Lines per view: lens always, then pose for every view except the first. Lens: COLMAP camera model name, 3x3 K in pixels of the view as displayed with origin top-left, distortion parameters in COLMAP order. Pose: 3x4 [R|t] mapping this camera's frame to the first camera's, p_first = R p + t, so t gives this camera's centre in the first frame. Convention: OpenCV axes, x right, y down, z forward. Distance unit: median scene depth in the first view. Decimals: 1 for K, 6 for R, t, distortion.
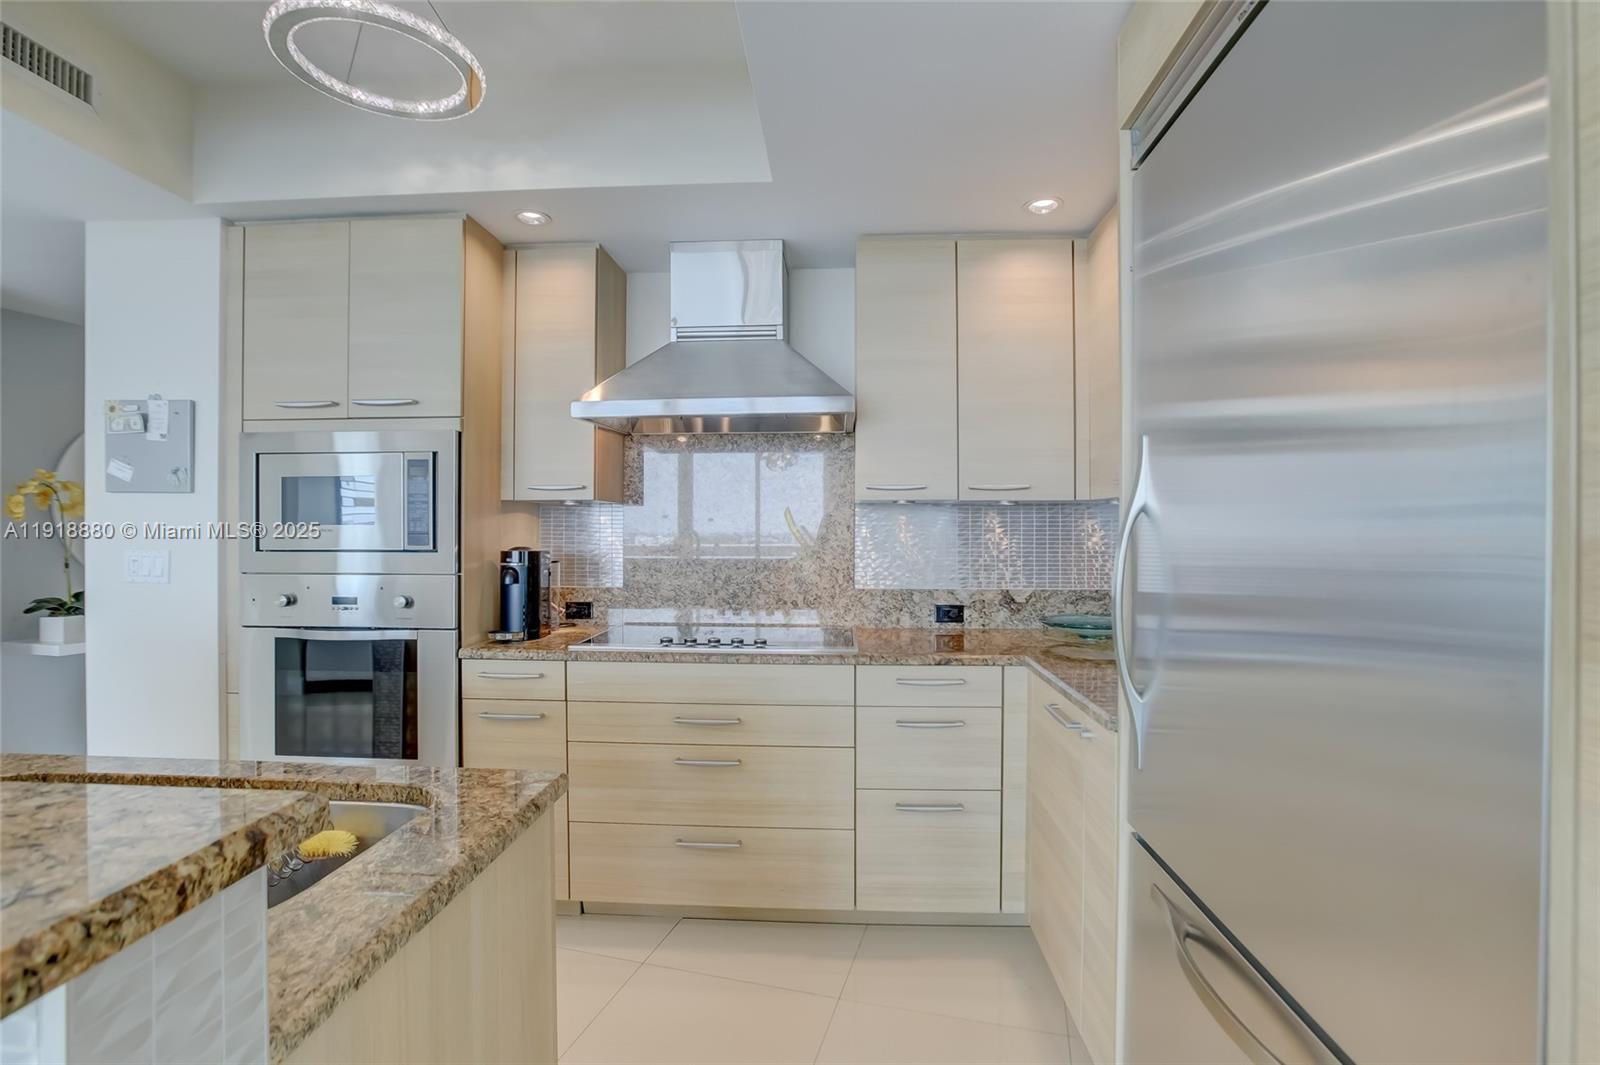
lens RADIAL K [[744.1, 0, 800.9], [0, 744.1, 528.7], [0, 0, 1]] dist [-0.045233, 0.013857]
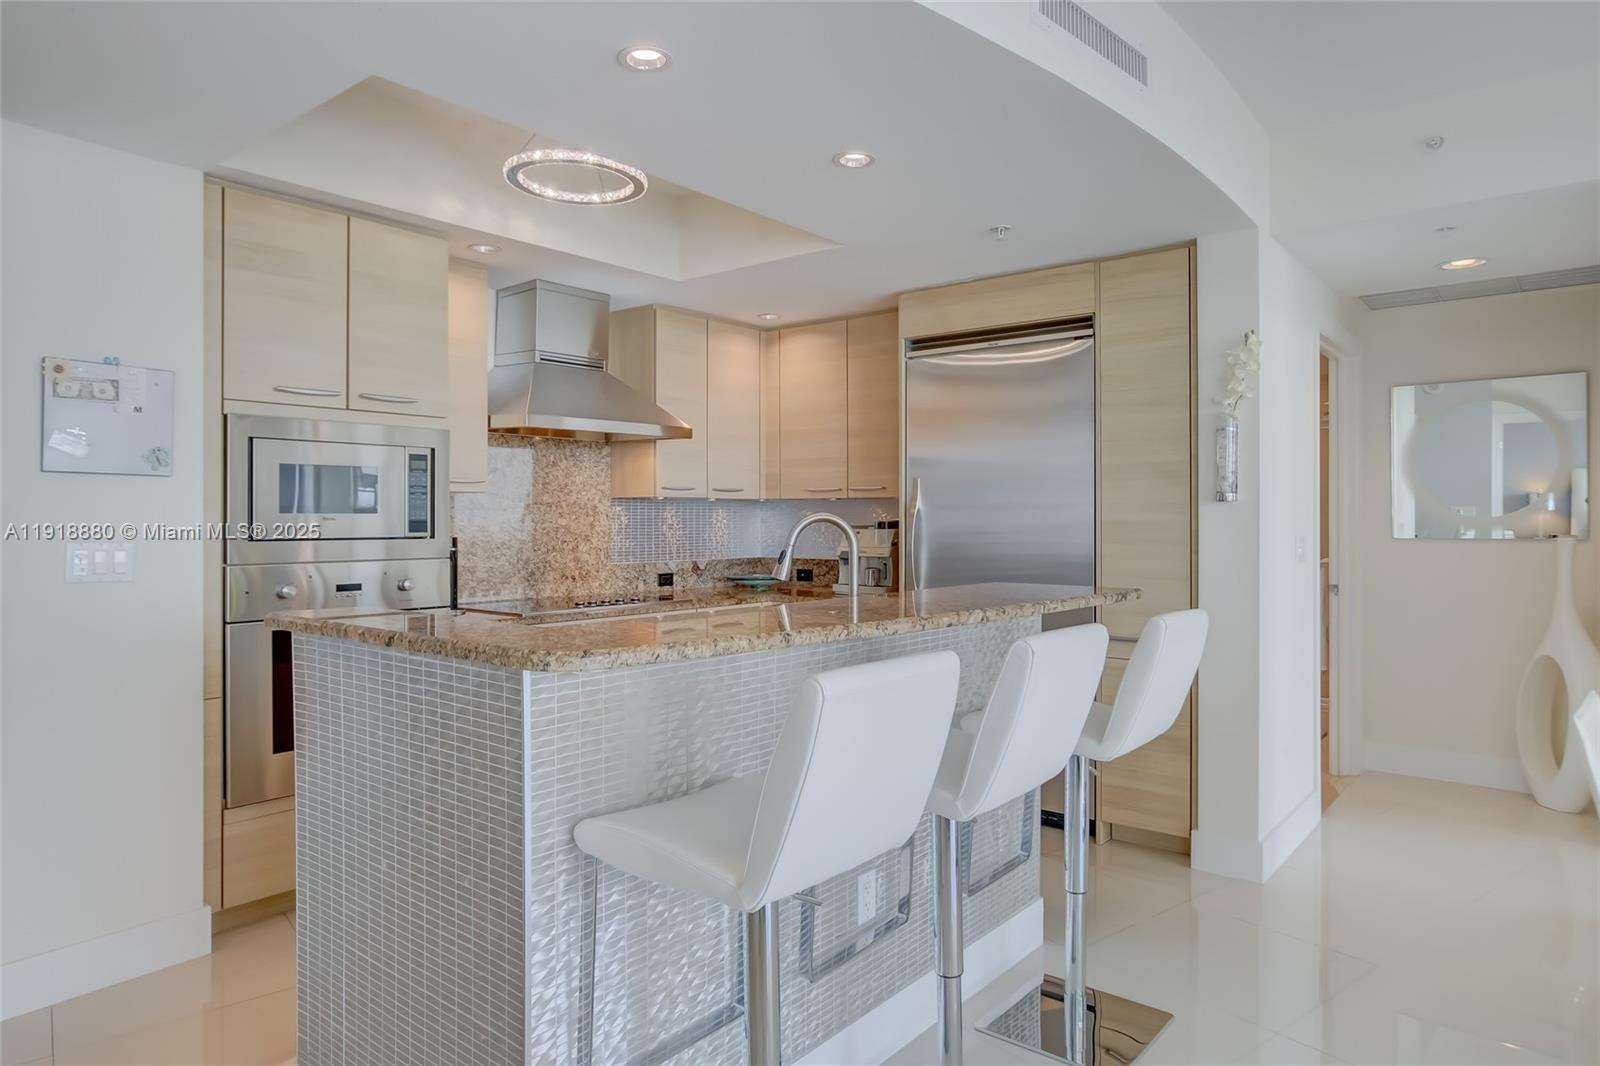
lens RADIAL K [[993.1, 0, 794.9], [0, 993.1, 511.2], [0, 0, 1]] dist [-0.003479, 0.000549]
pose [[0.585703, 0.005835, 0.810505, -1.352950], [-0.003557, 0.999983, -0.004628, -0.004259], [-0.810518, -0.000172, 0.585713, -0.311025]]
